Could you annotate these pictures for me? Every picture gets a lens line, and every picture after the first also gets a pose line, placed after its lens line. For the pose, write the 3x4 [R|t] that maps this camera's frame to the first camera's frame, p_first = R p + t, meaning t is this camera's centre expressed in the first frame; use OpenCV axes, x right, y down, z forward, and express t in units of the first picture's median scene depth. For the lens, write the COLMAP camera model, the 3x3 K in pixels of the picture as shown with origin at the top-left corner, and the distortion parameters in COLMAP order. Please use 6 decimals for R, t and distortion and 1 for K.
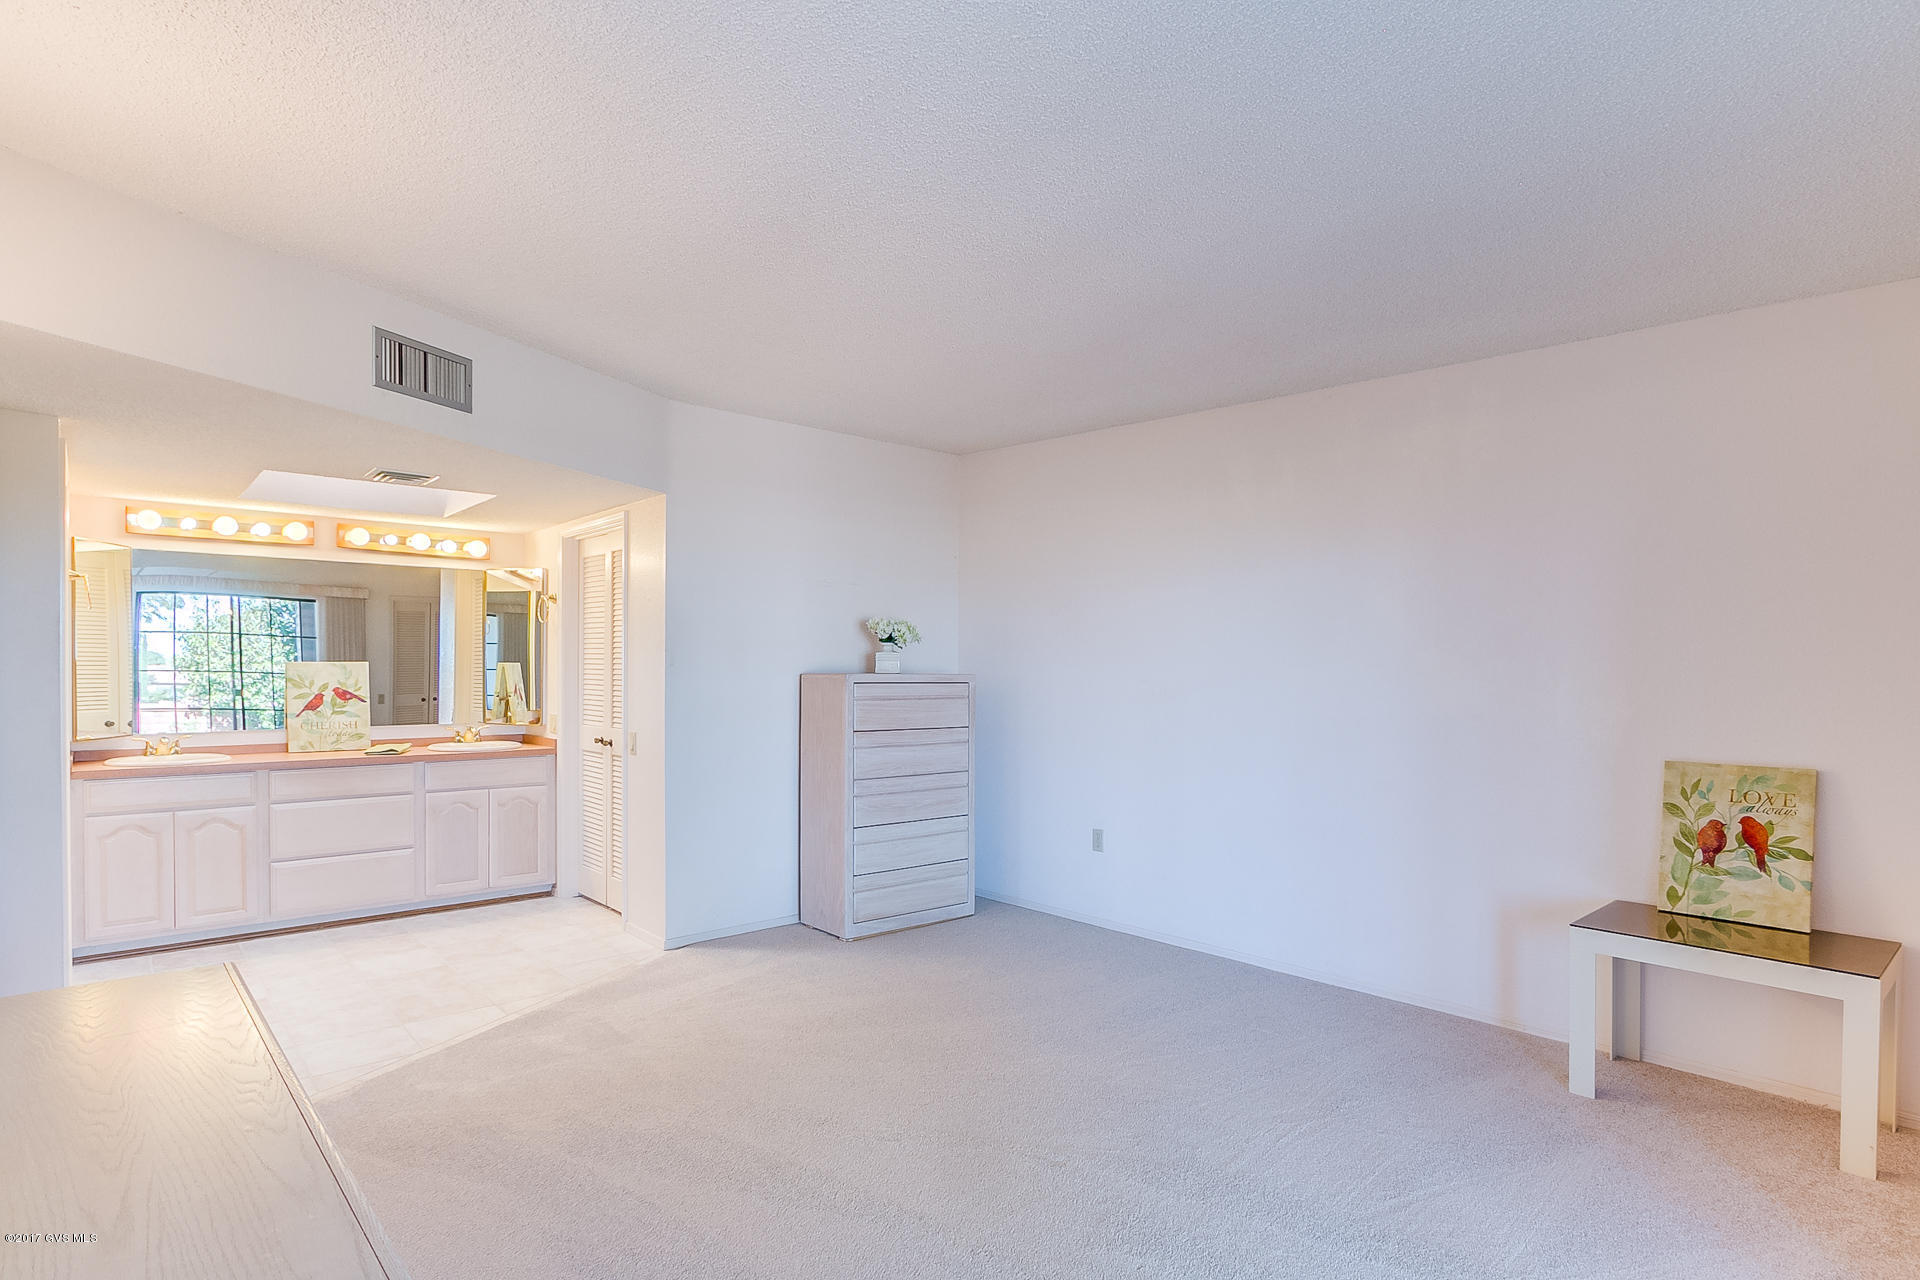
lens RADIAL K [[988.5, 0, 973.6], [0, 988.5, 681.5], [0, 0, 1]] dist [0.000236, 0.000359]
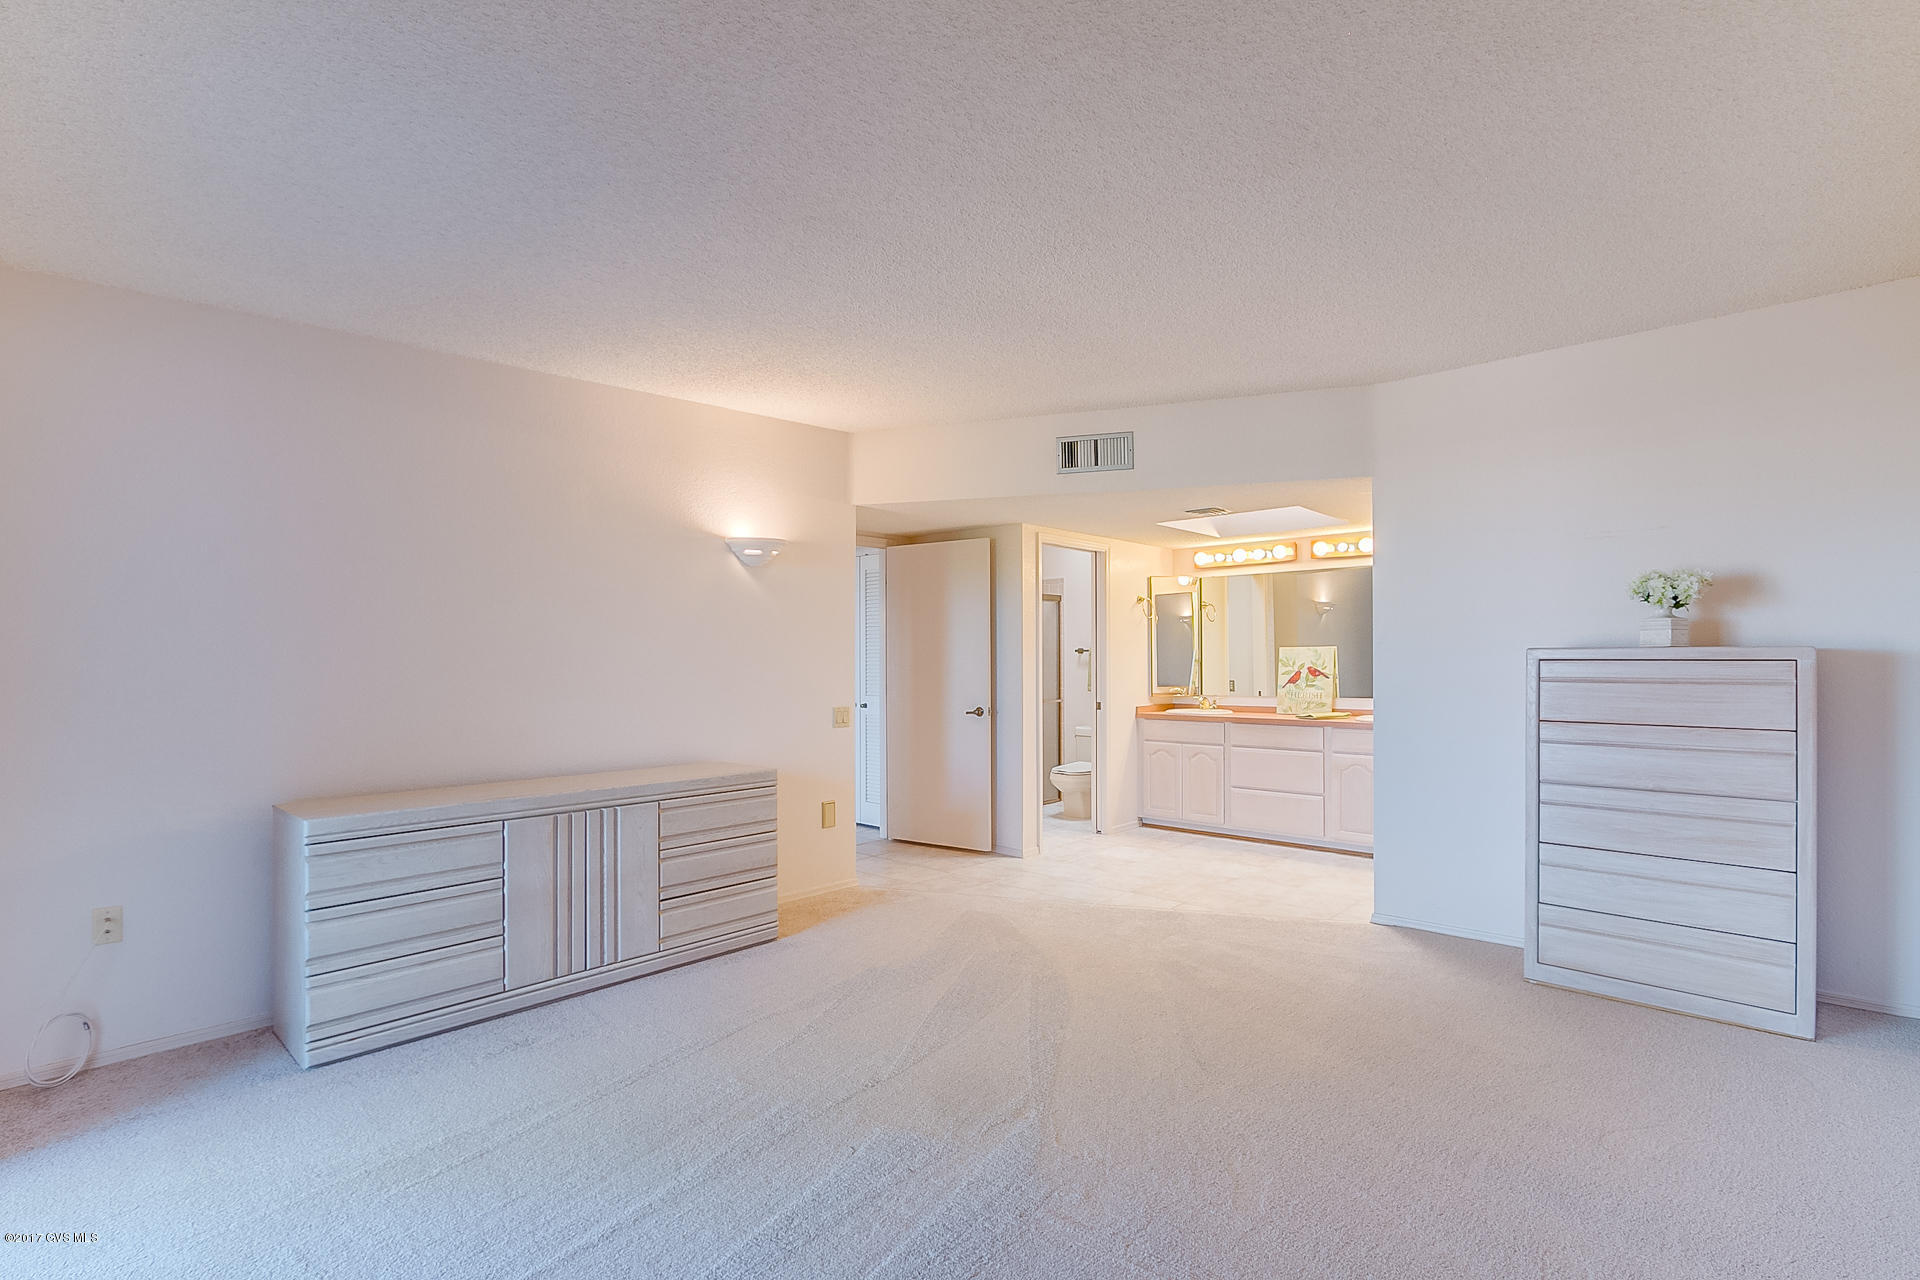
lens RADIAL K [[930.4, 0, 959.3], [0, 930.4, 650.4], [0, 0, 1]] dist [0.000155, -0.000165]
pose [[0.088350, -0.016431, -0.995954, 0.546529], [-0.005114, 0.999843, -0.016949, 0.008254], [0.996076, 0.006591, 0.088252, 0.436138]]
